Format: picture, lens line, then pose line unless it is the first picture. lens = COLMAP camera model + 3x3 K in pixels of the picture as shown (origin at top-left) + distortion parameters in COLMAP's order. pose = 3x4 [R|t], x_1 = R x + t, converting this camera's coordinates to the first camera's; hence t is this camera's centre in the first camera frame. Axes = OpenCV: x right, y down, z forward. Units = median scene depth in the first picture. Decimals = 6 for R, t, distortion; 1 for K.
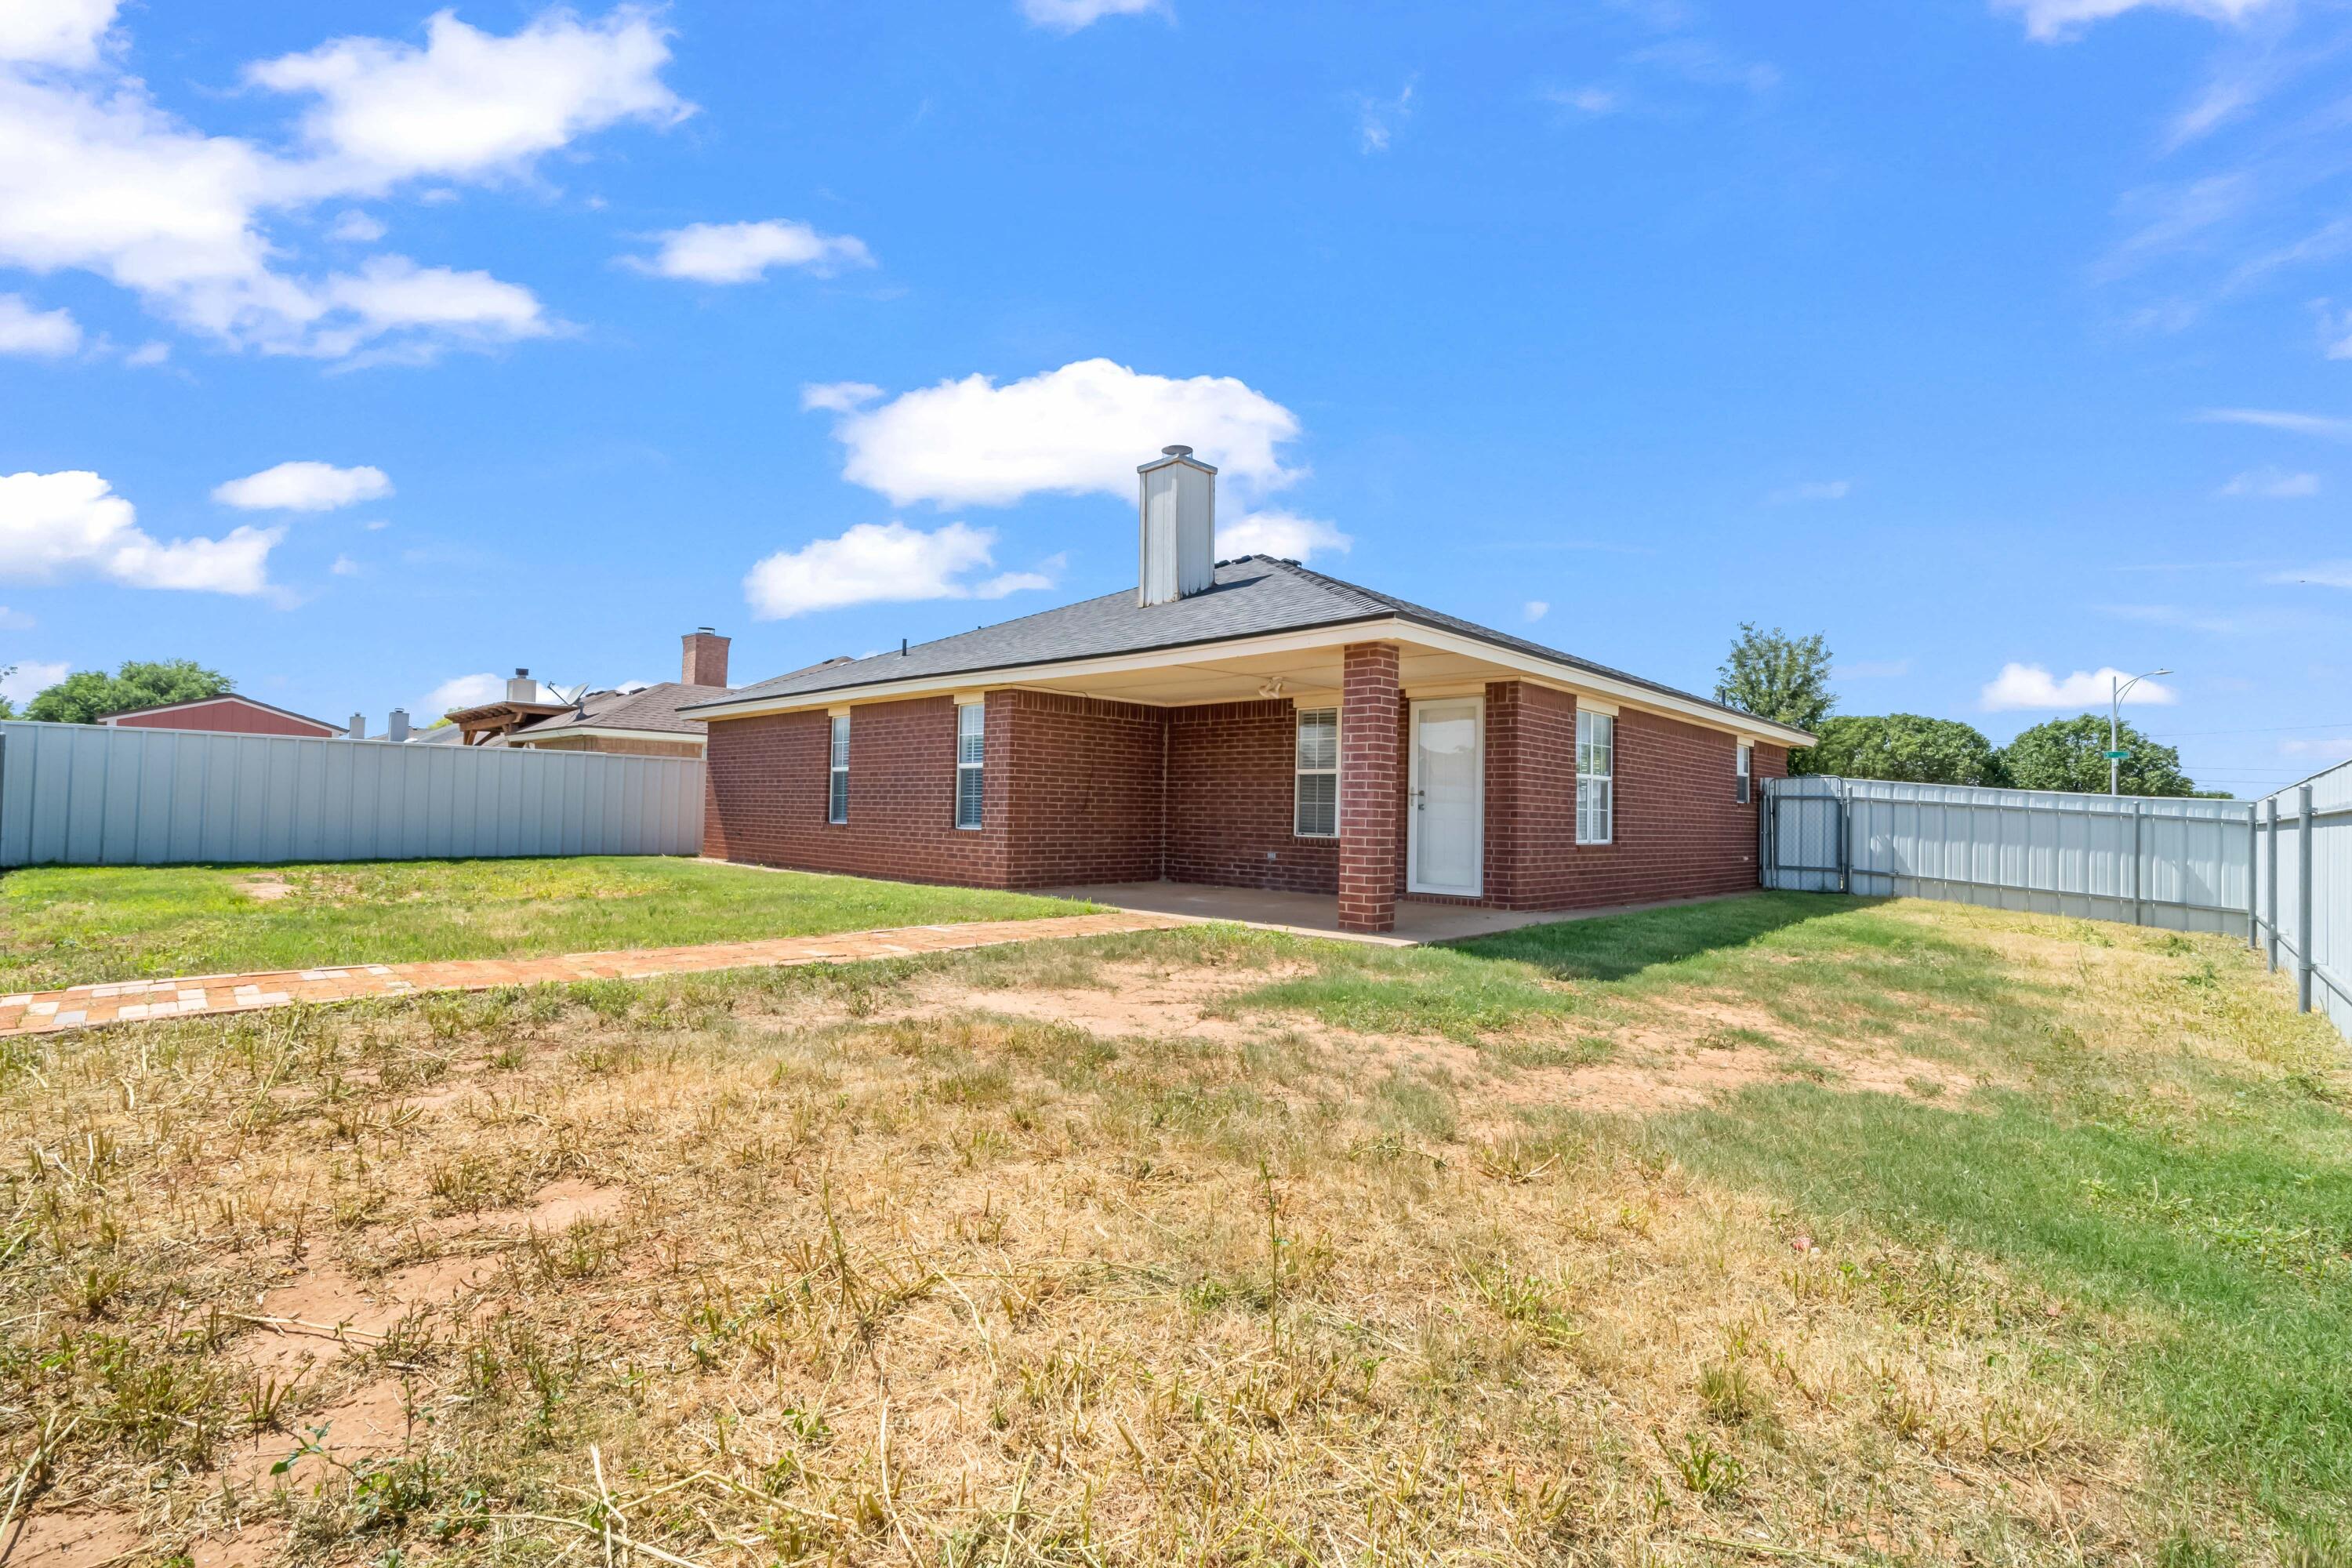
lens RADIAL K [[1057.7, 0, 1176.0], [0, 1057.7, 784.0], [0, 0, 1]] dist [0.000584, 0.000319]
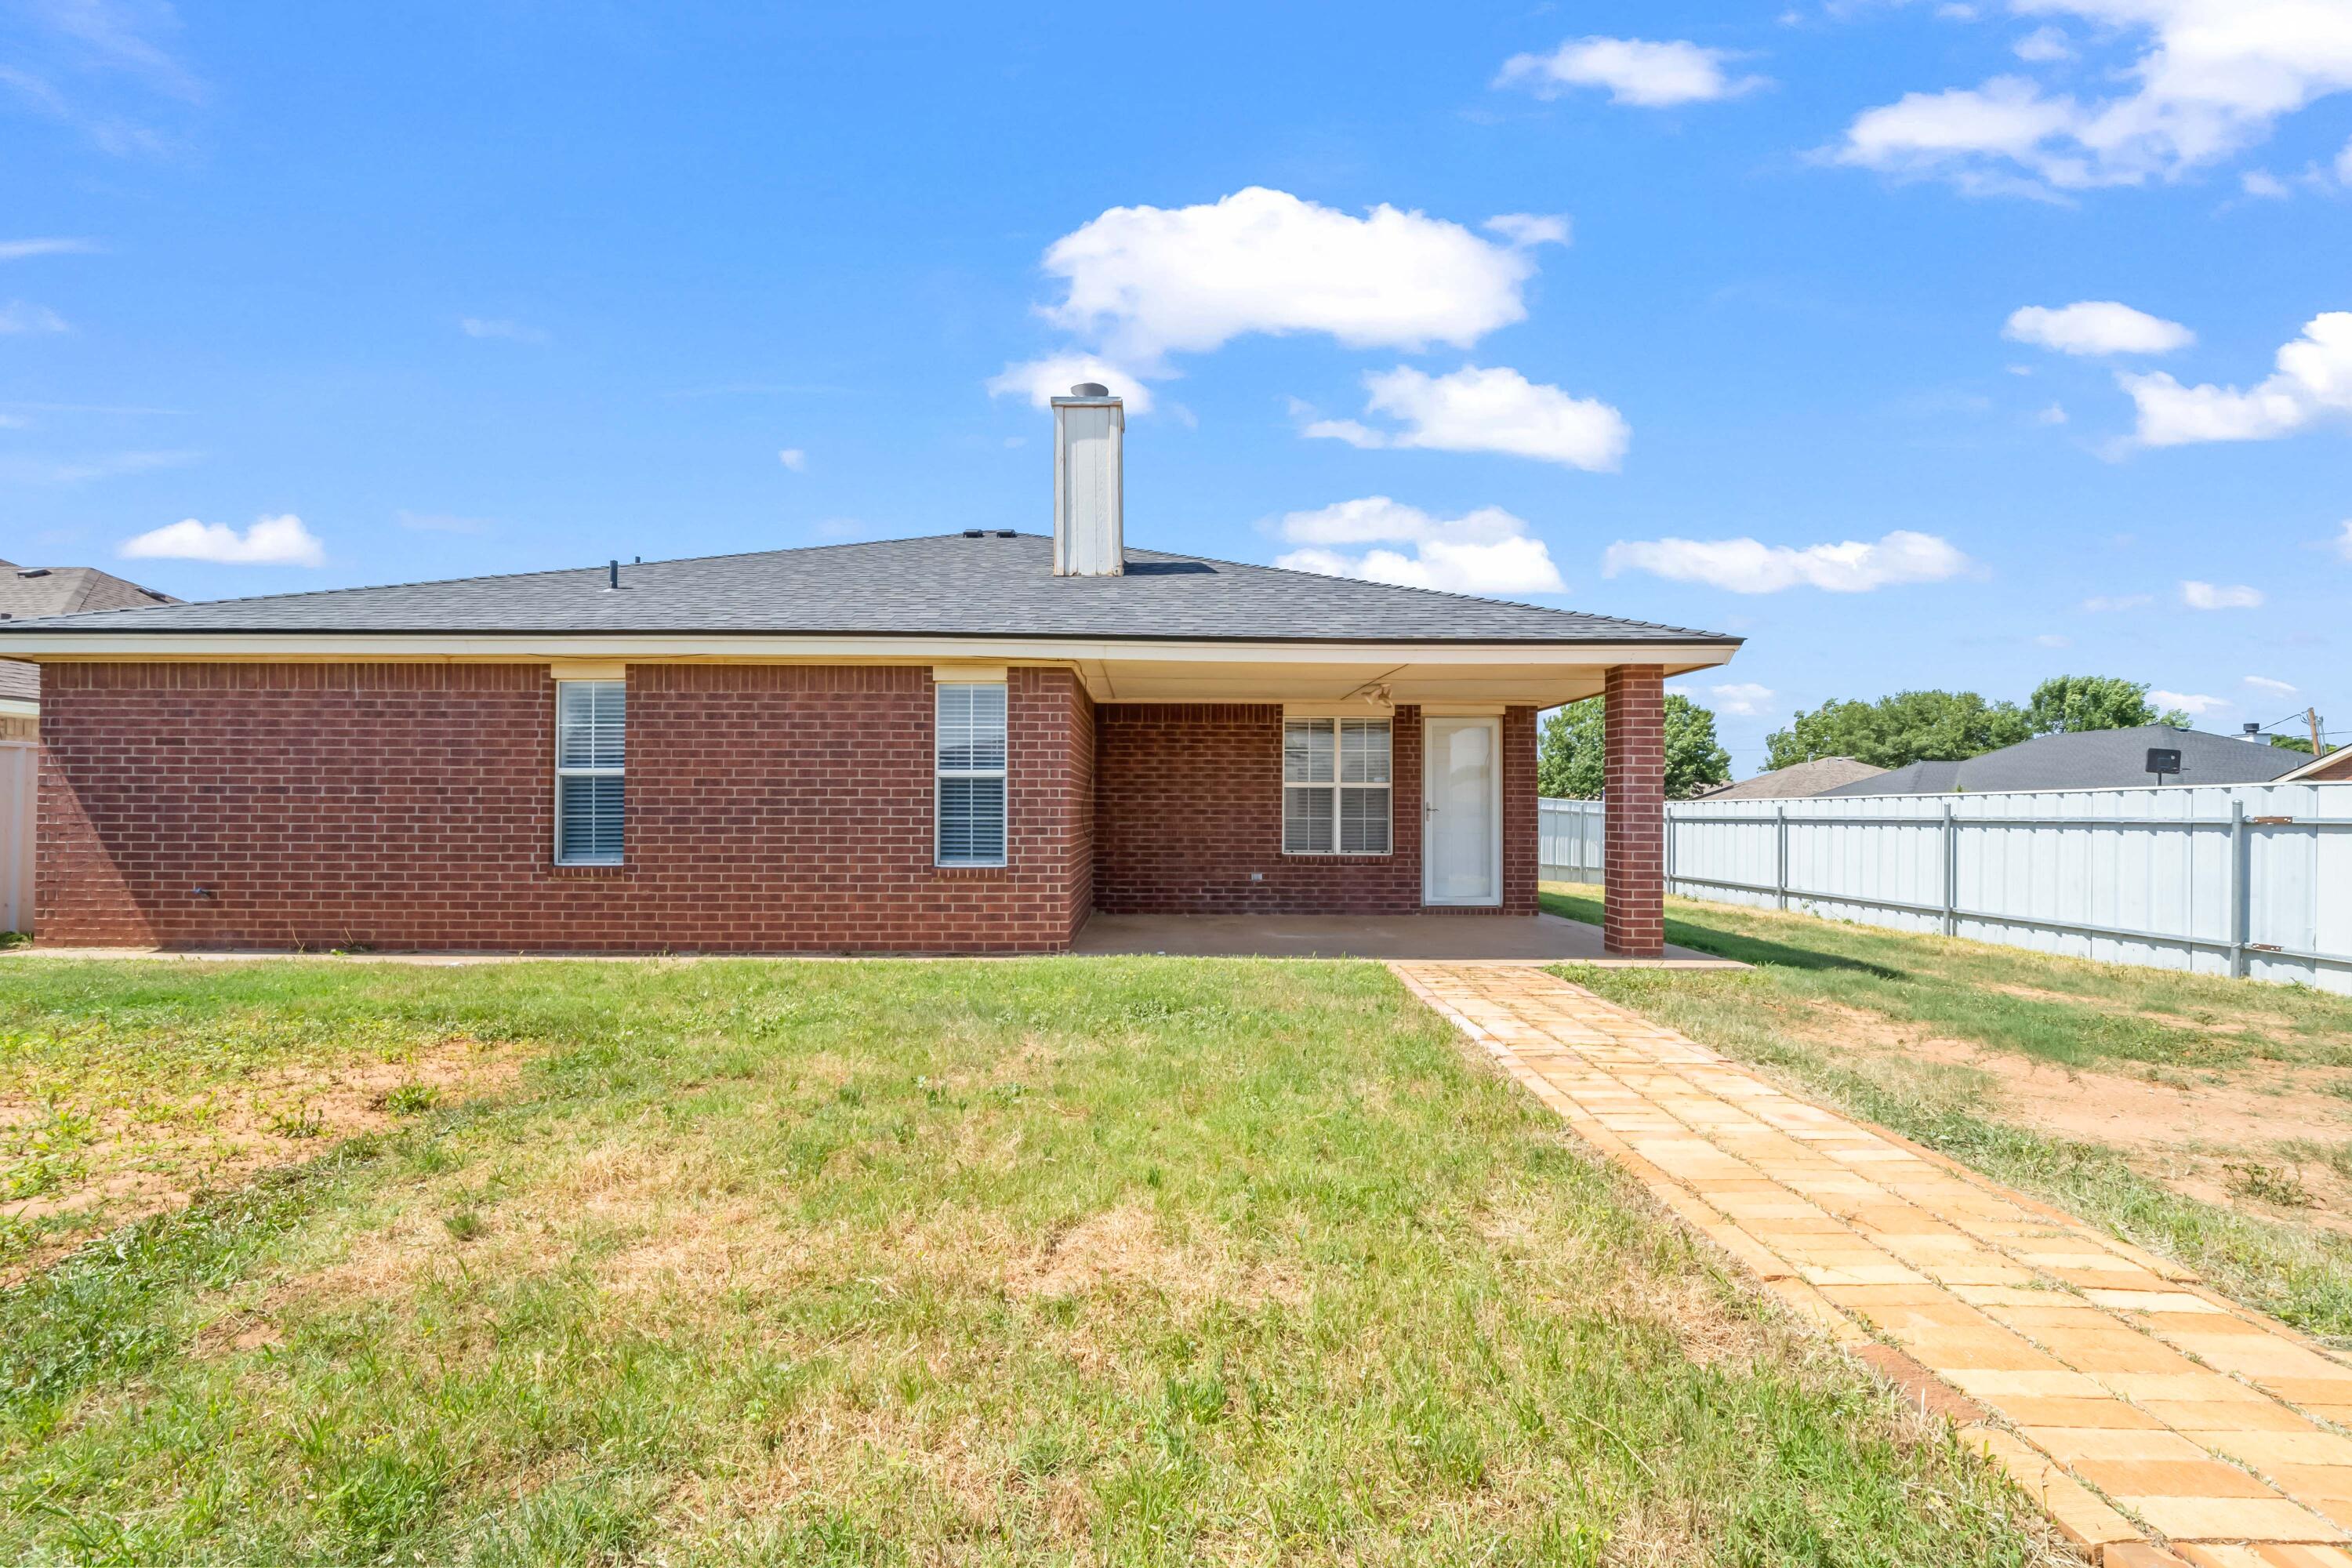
lens RADIAL K [[943.9, 0, 1164.6], [0, 943.9, 786.1], [0, 0, 1]] dist [-0.001680, -0.000437]
pose [[0.708978, 0.001614, 0.705229, -0.542221], [-0.010126, 0.999918, 0.007891, -0.015517], [-0.705158, -0.012736, 0.708936, 0.489866]]
